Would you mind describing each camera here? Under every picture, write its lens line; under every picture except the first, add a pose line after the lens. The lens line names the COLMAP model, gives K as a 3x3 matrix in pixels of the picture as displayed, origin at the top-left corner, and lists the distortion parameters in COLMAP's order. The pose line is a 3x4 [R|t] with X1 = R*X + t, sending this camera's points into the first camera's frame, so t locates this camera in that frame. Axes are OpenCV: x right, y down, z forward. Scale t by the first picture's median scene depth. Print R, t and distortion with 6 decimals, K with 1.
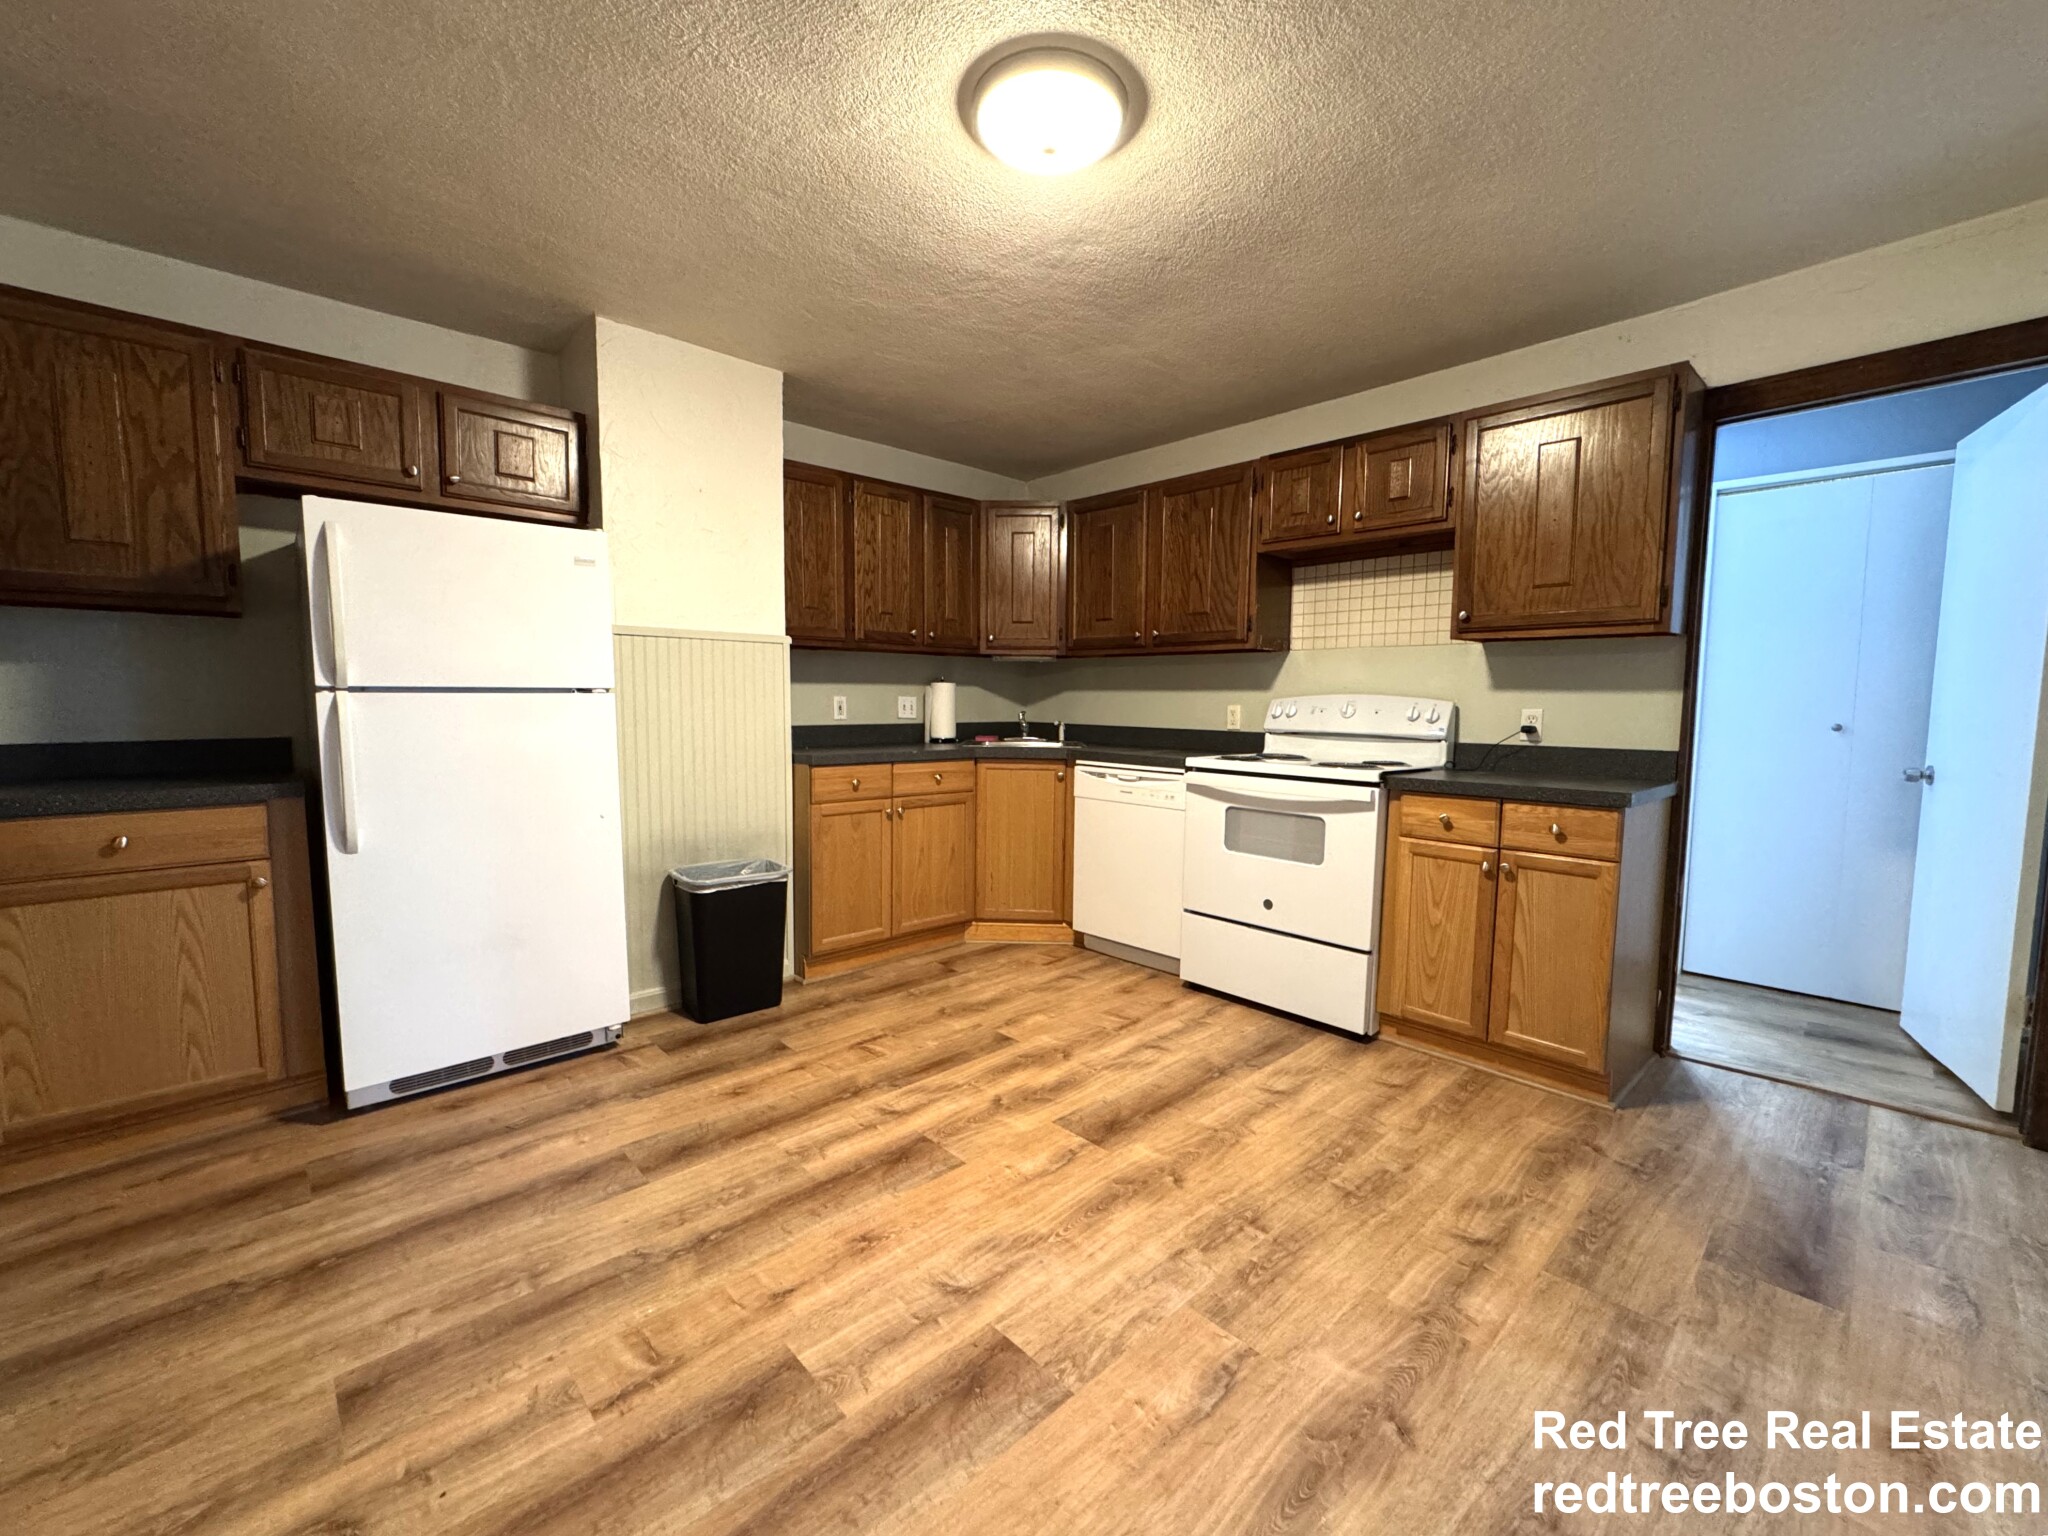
lens RADIAL K [[831.8, 0, 1023.8], [0, 831.8, 770.4], [0, 0, 1]] dist [-0.001545, -0.000388]
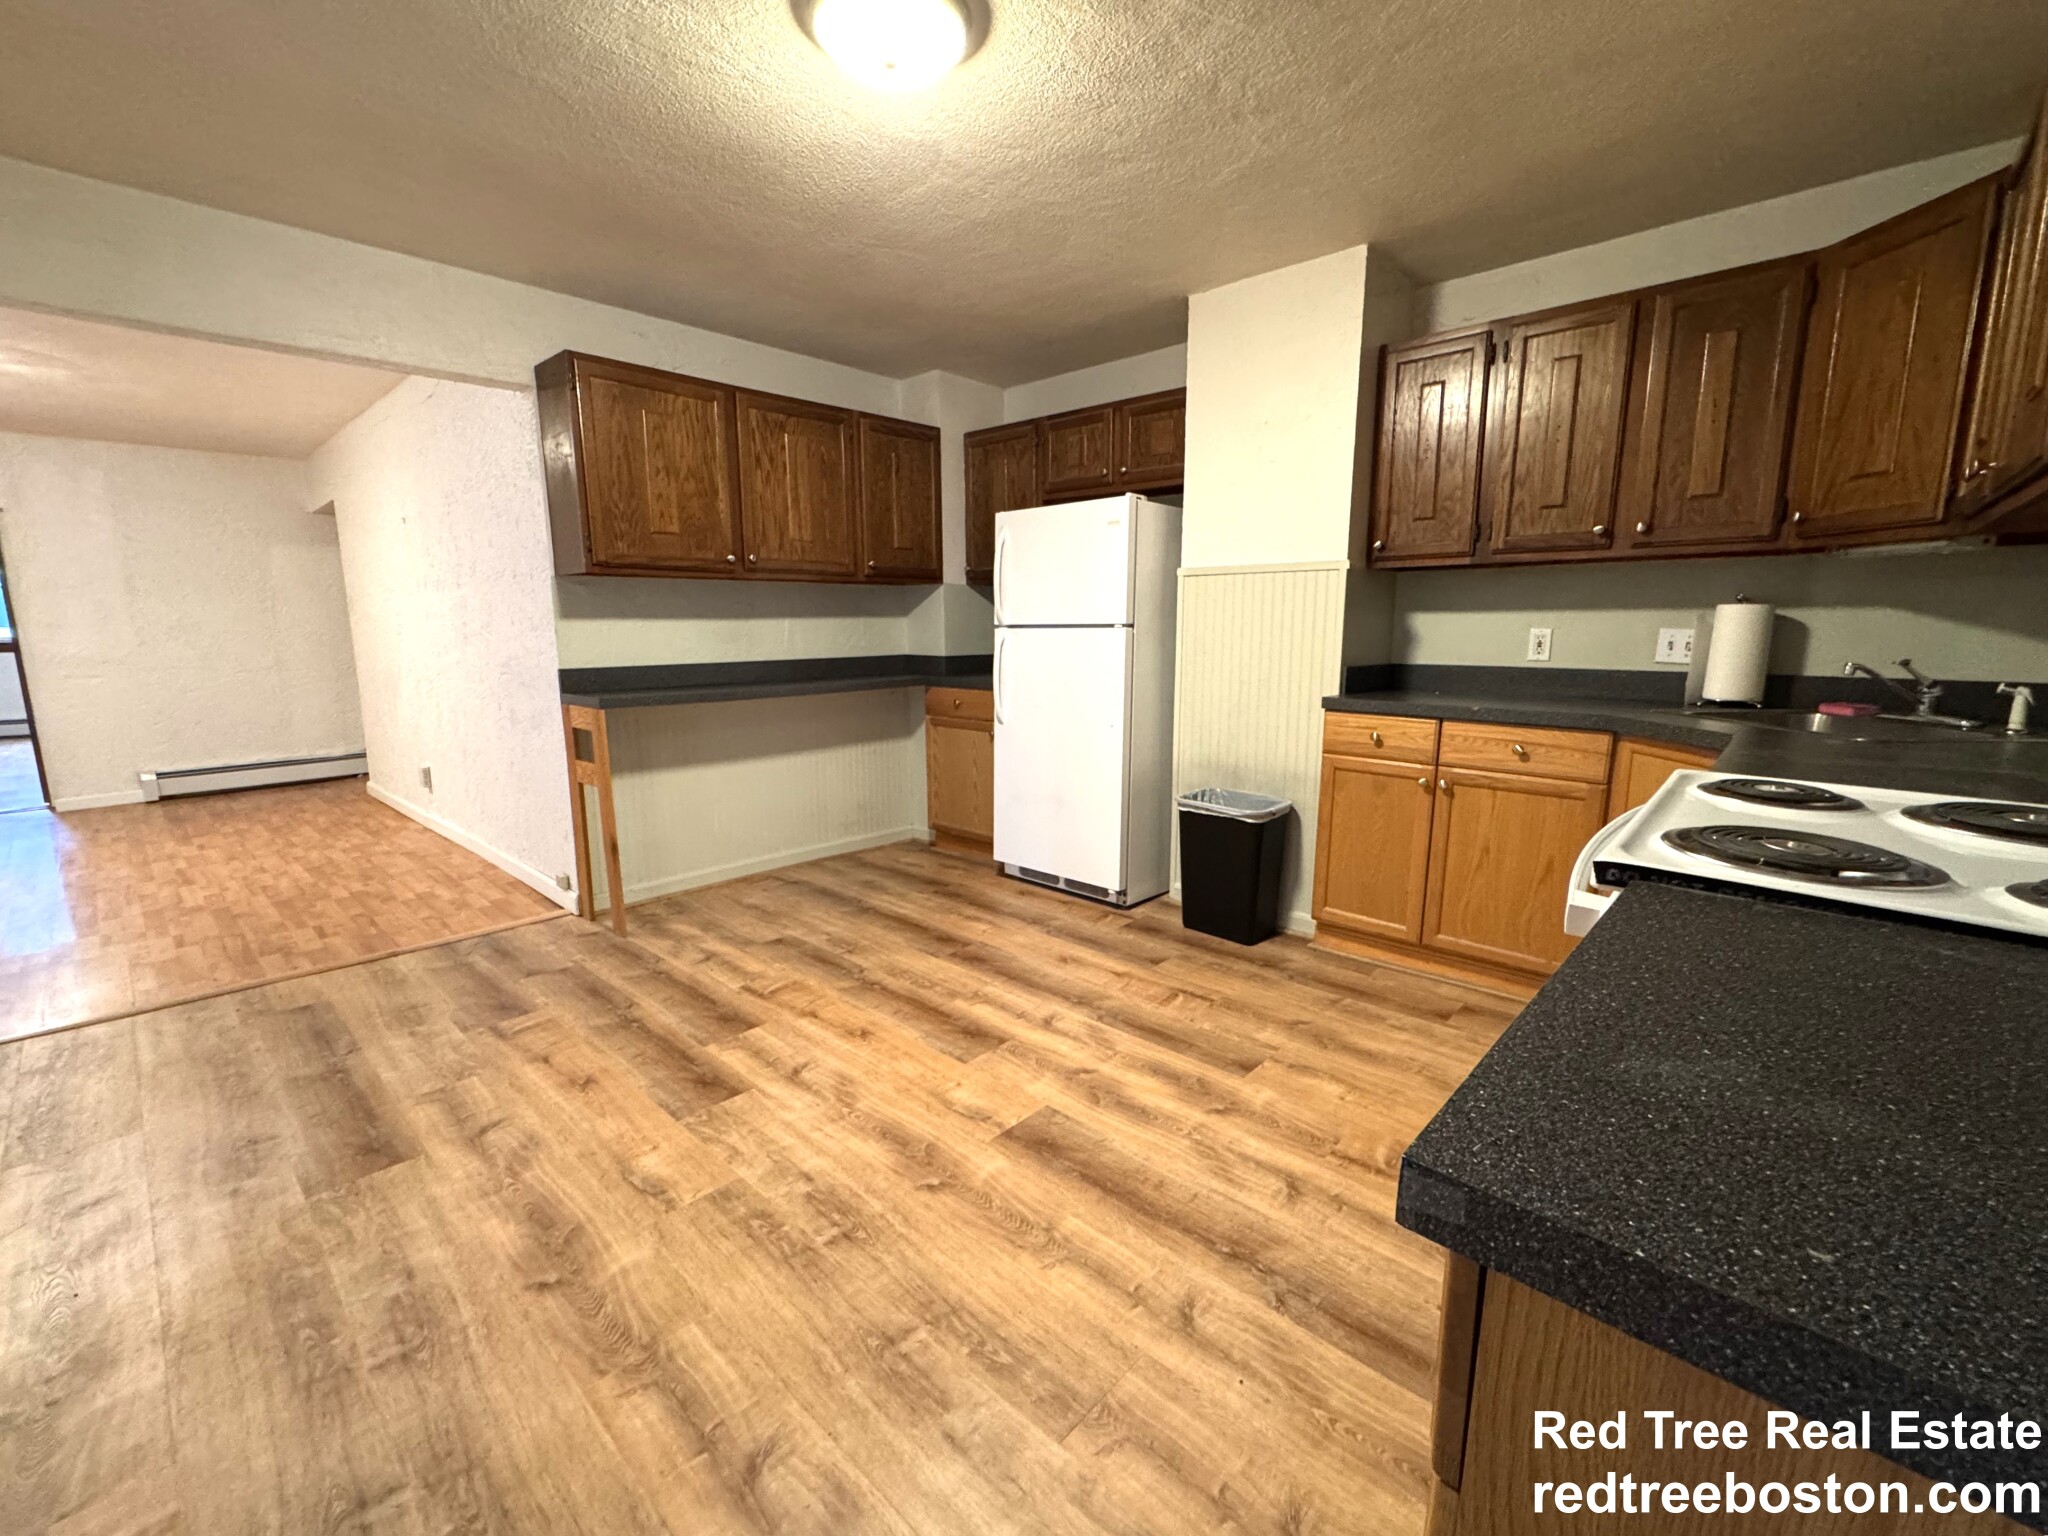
lens RADIAL K [[850.9, 0, 1021.8], [0, 850.9, 769.5], [0, 0, 1]] dist [-0.002791, -0.000343]
pose [[0.066339, 0.162454, -0.984483, 0.802854], [-0.083347, 0.984111, 0.156777, -0.073531], [0.994310, 0.071653, 0.078825, 0.791025]]
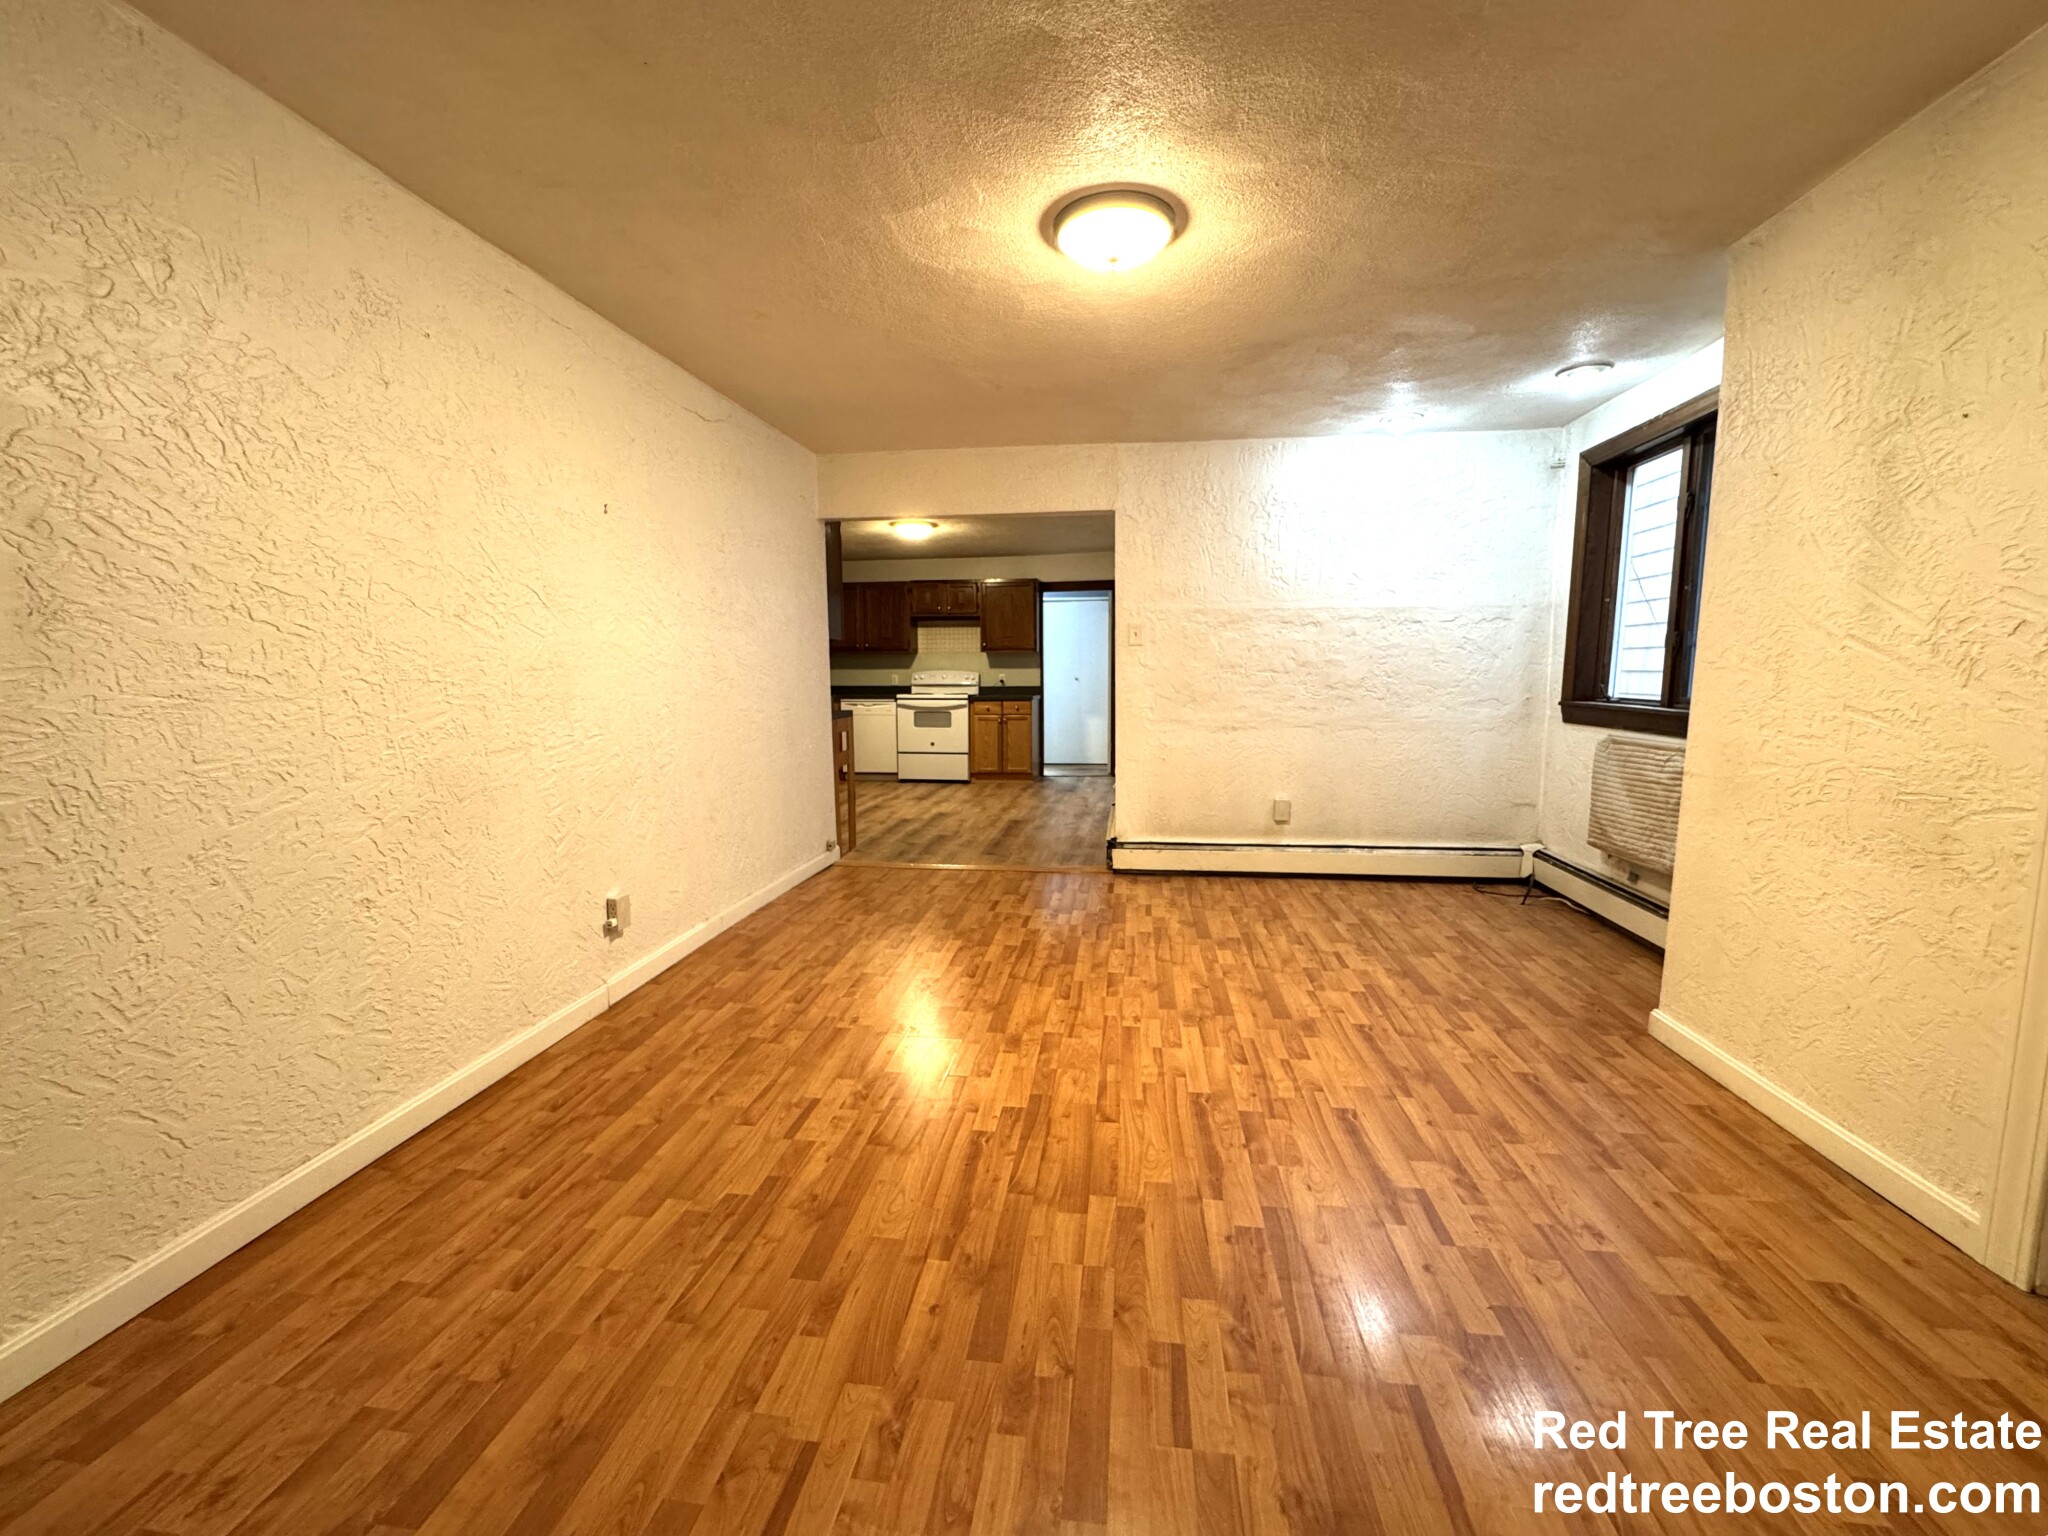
lens RADIAL K [[823.7, 0, 1022.9], [0, 823.7, 769.0], [0, 0, 1]] dist [-0.002247, -0.000235]
pose [[0.780498, -0.085387, 0.619300, -1.477045], [0.065413, 0.996345, 0.054933, 0.134407], [-0.621727, -0.002365, 0.783230, -1.703734]]
